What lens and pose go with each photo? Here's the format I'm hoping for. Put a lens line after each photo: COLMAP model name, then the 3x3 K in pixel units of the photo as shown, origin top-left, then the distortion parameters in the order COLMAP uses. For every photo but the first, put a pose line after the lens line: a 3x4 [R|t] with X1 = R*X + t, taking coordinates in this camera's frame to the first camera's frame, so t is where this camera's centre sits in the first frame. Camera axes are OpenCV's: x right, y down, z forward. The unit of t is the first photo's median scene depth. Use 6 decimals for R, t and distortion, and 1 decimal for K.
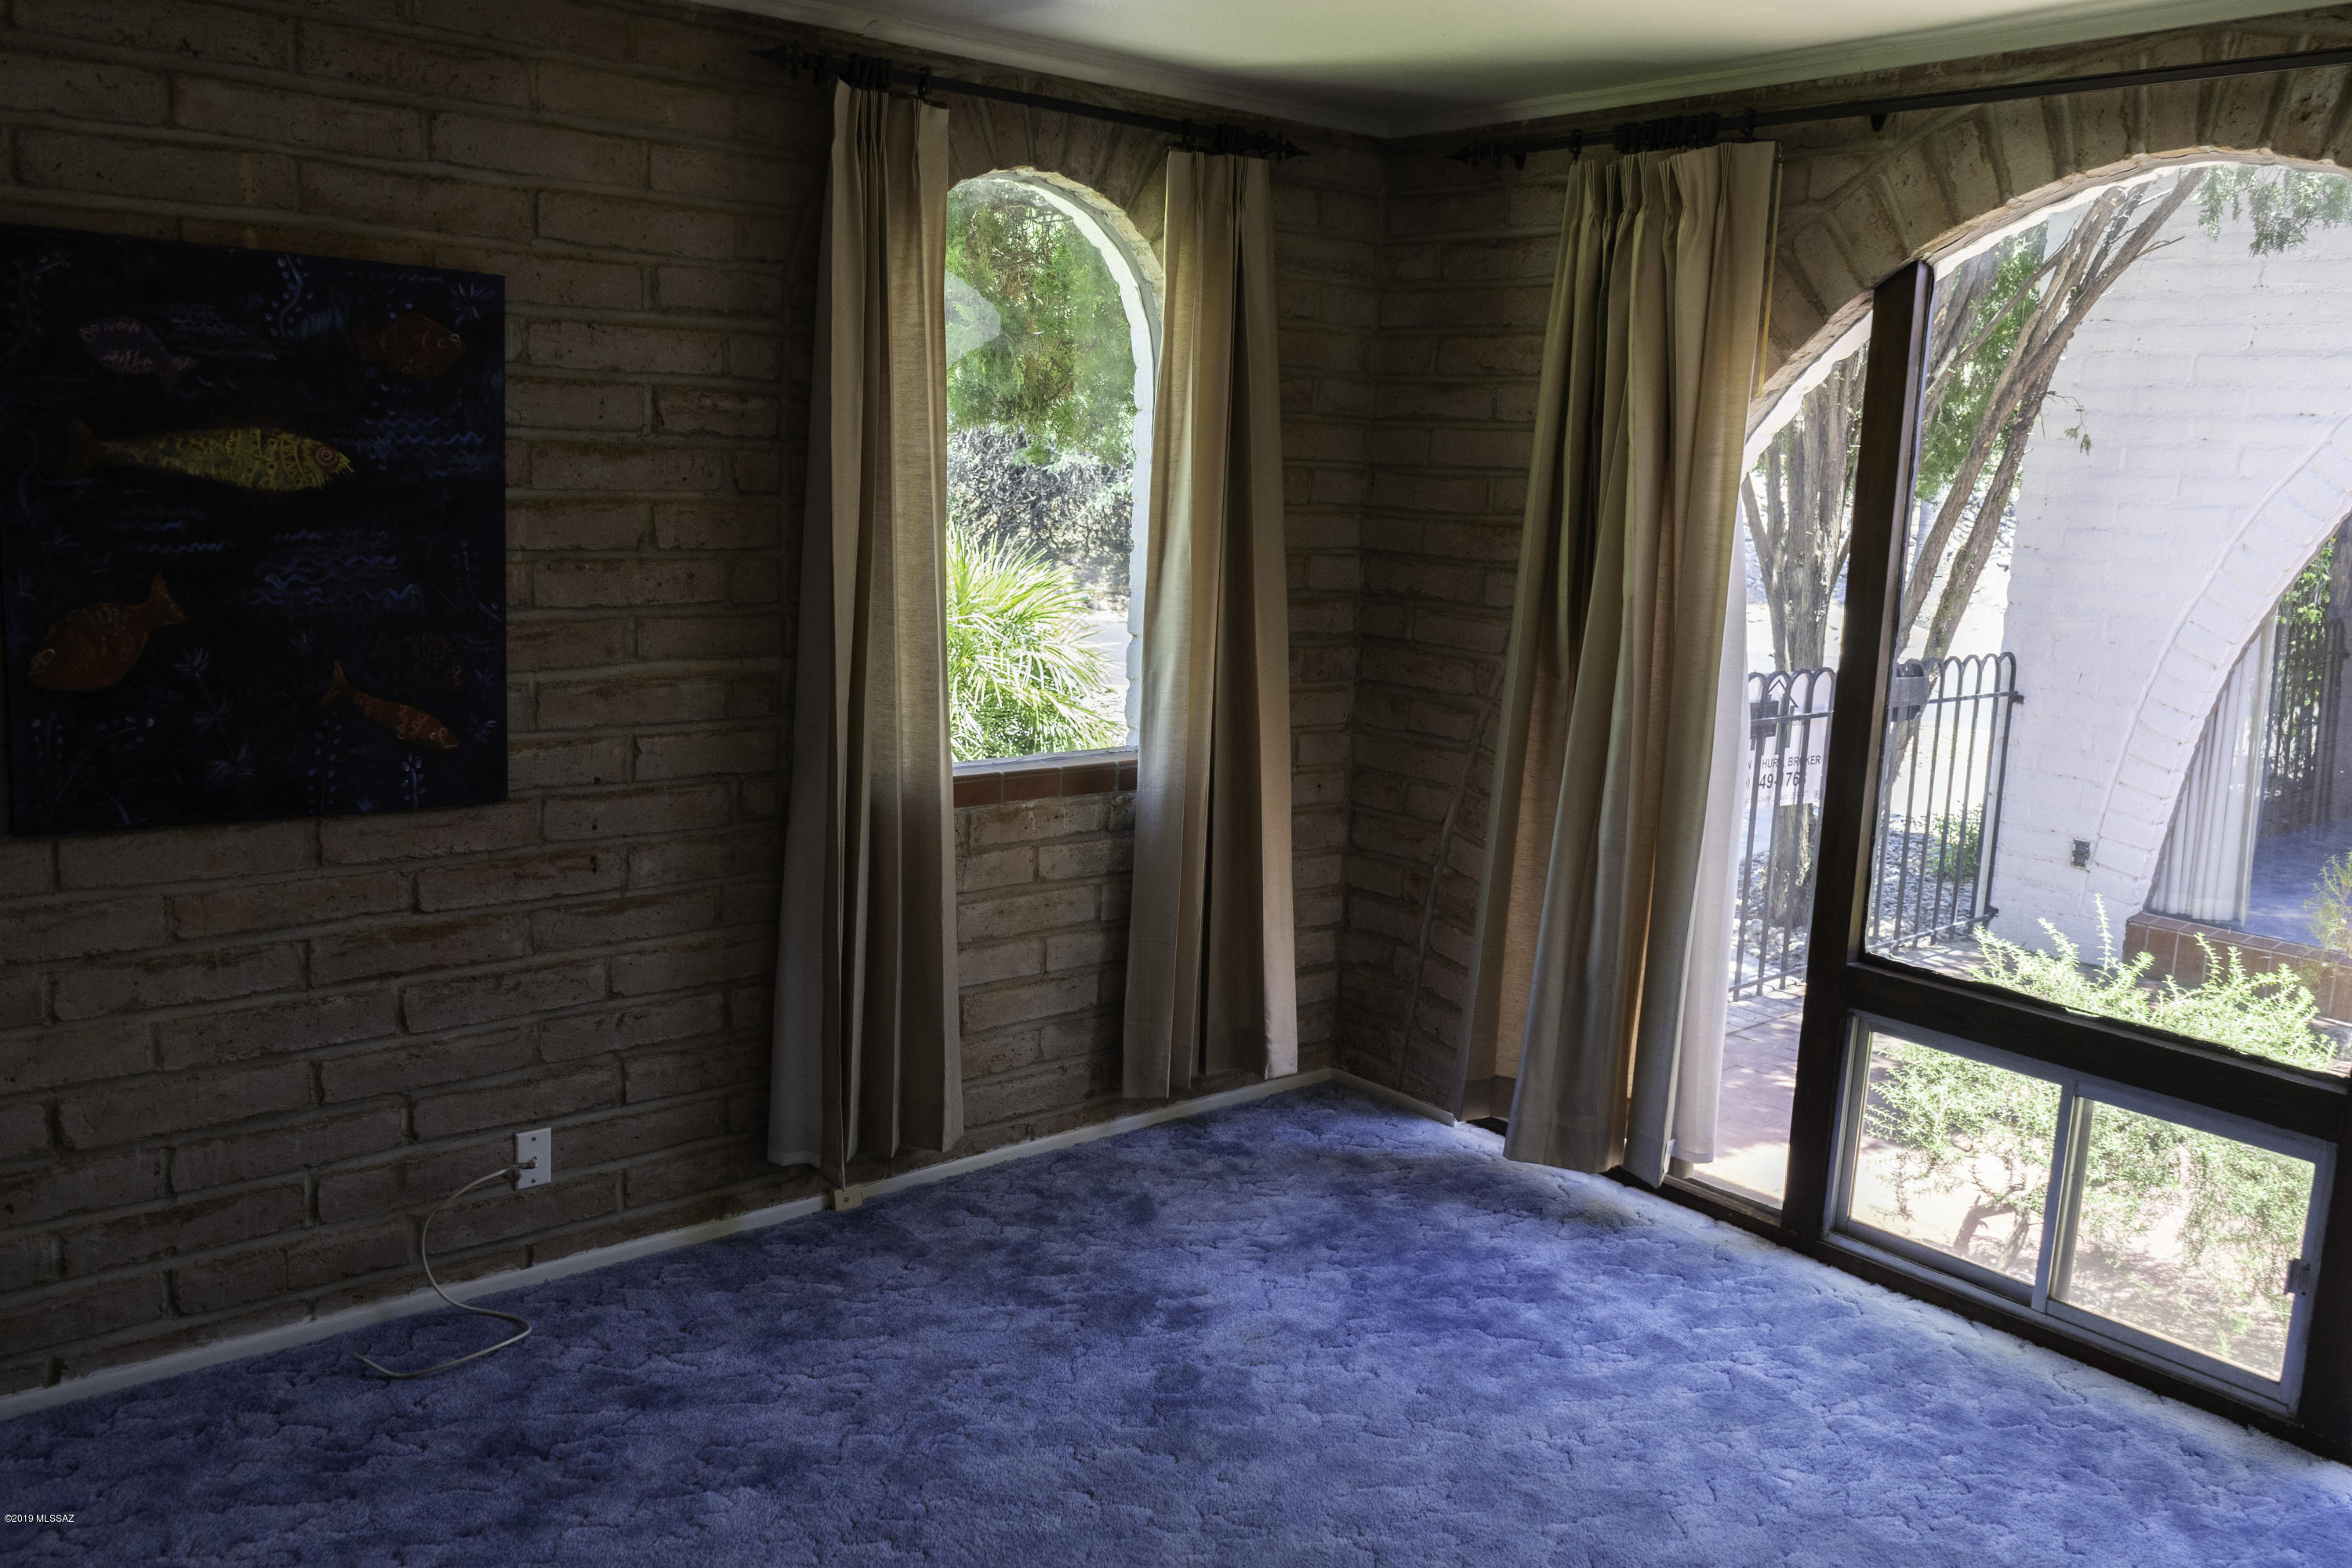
lens RADIAL K [[1904.8, 0, 1176.0], [0, 1904.8, 784.0], [0, 0, 1]] dist [-0.015803, 0.007591]
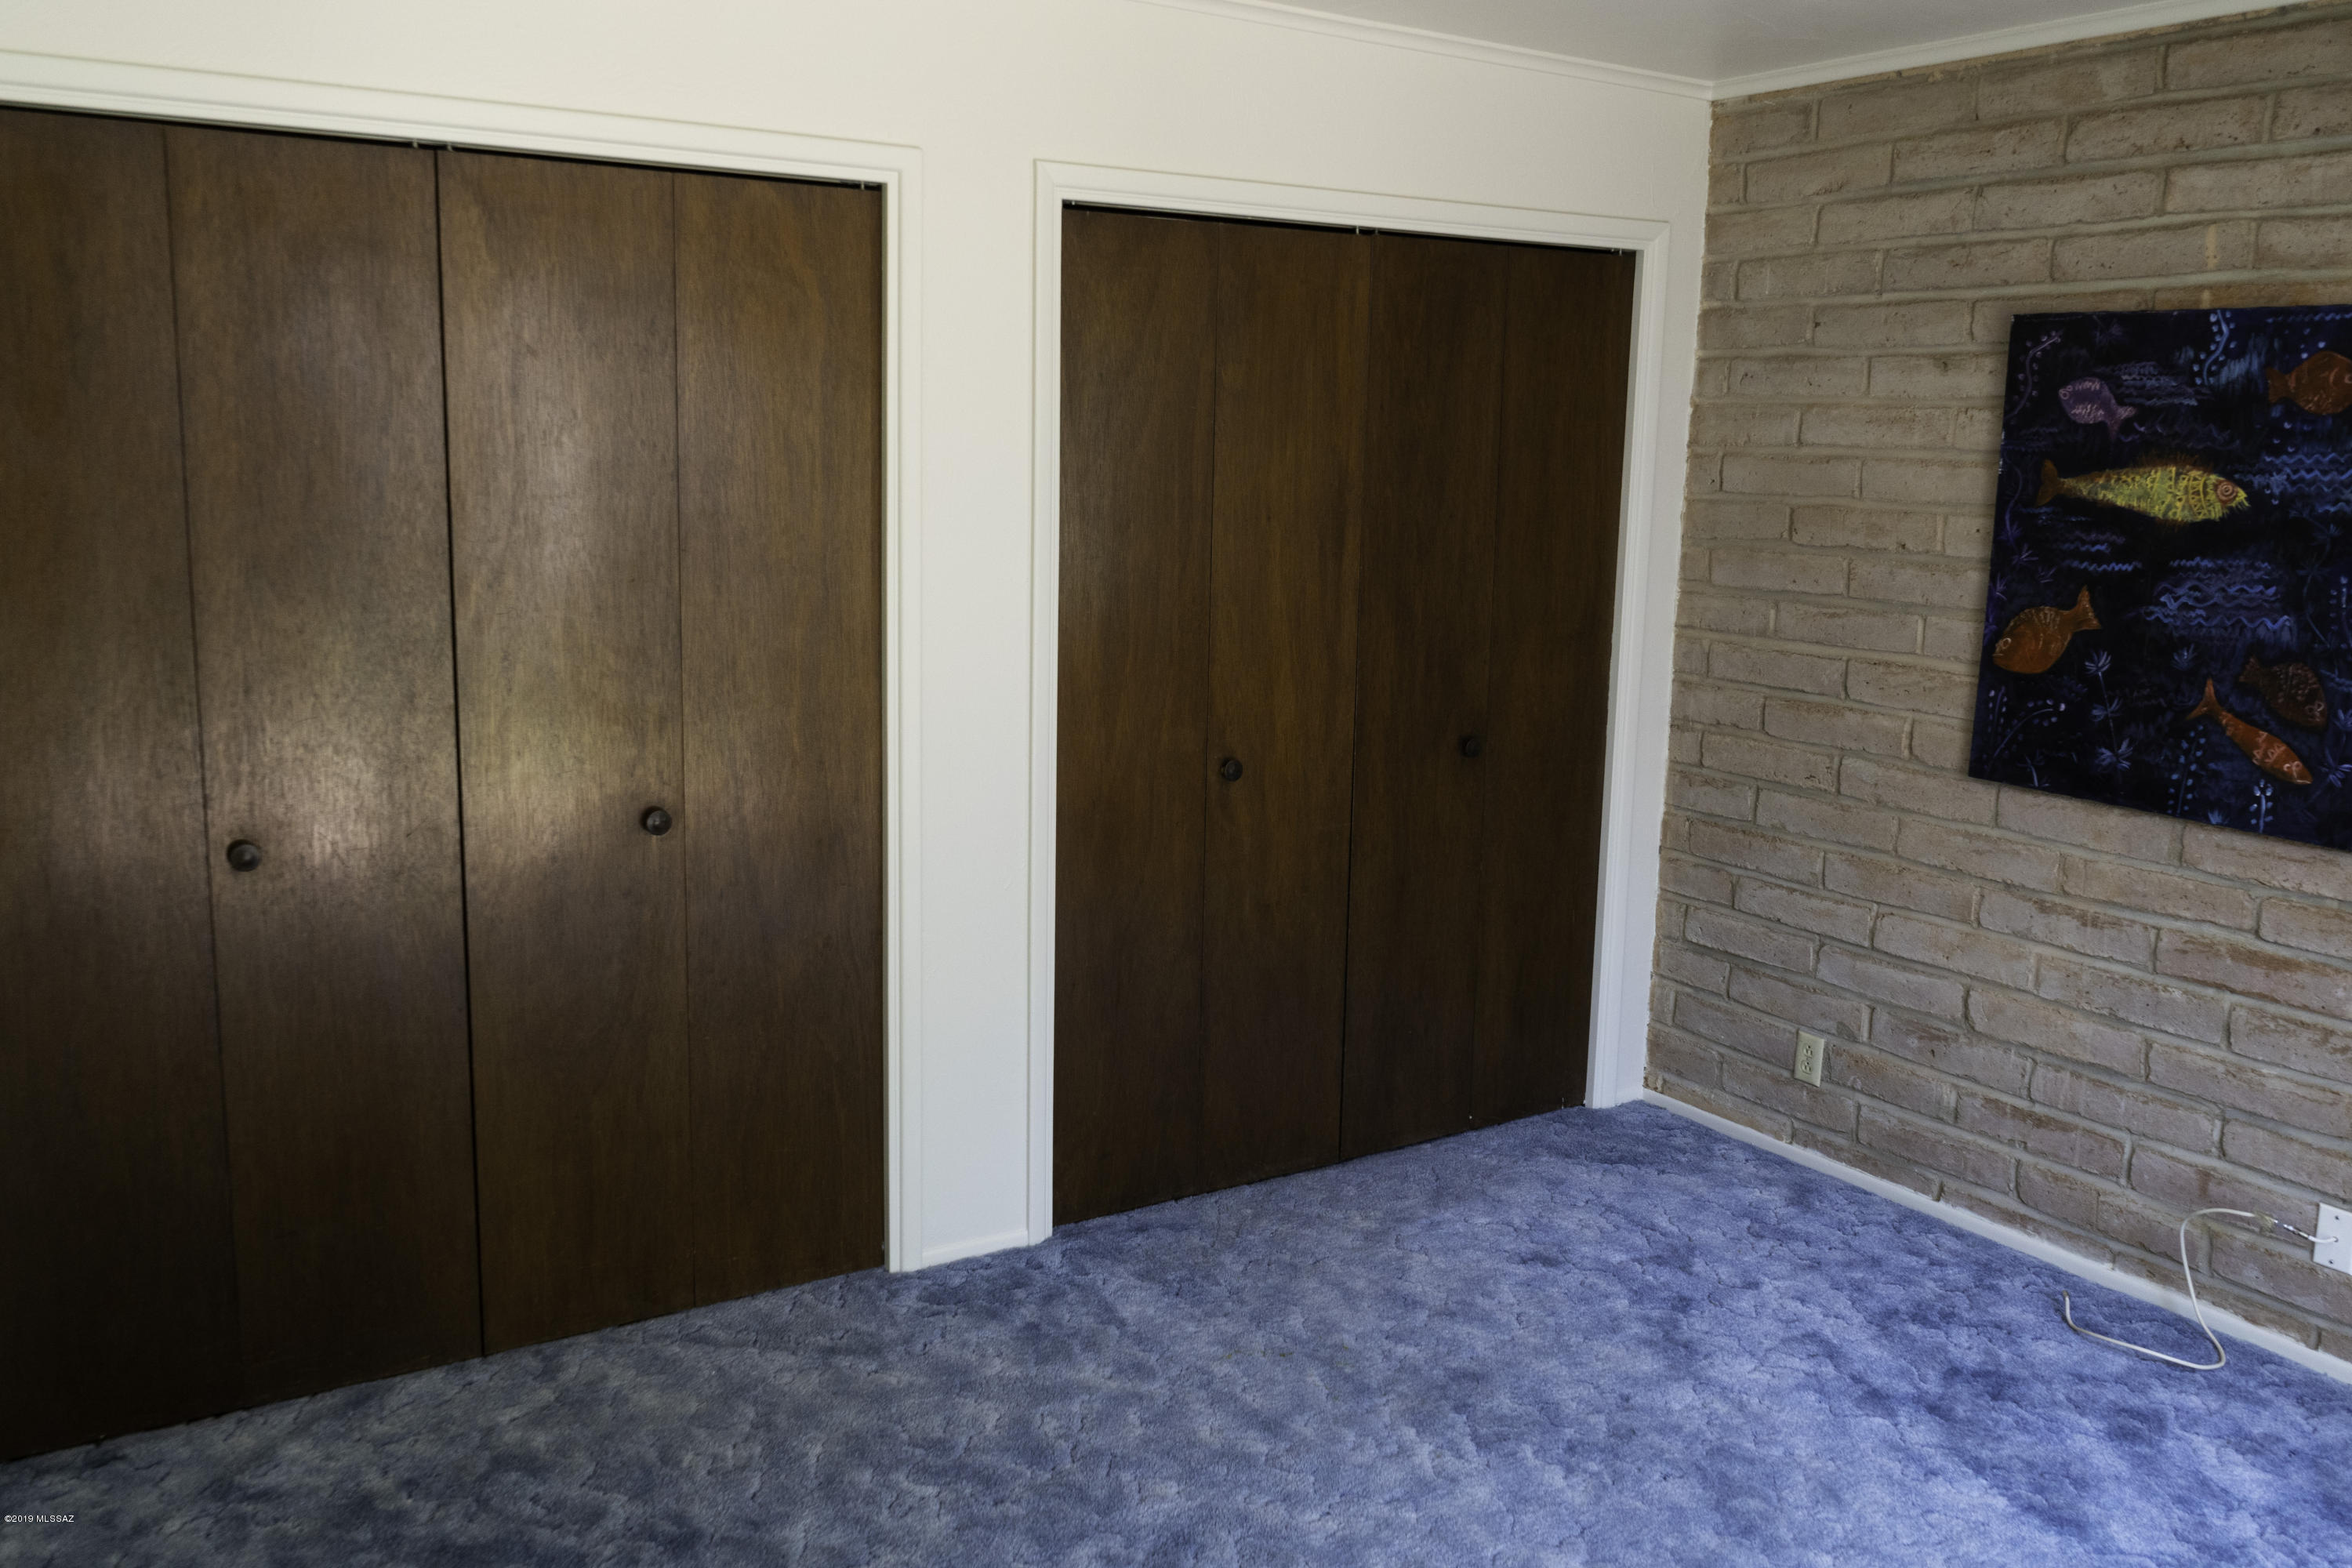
lens RADIAL K [[1904.8, 0, 1176.0], [0, 1904.8, 784.0], [0, 0, 1]] dist [-0.015803, 0.007591]
pose [[-0.135947, 0.130946, -0.982024, 0.727496], [-0.199111, 0.967390, 0.156558, -0.060882], [0.970502, 0.216816, -0.105441, 0.570733]]
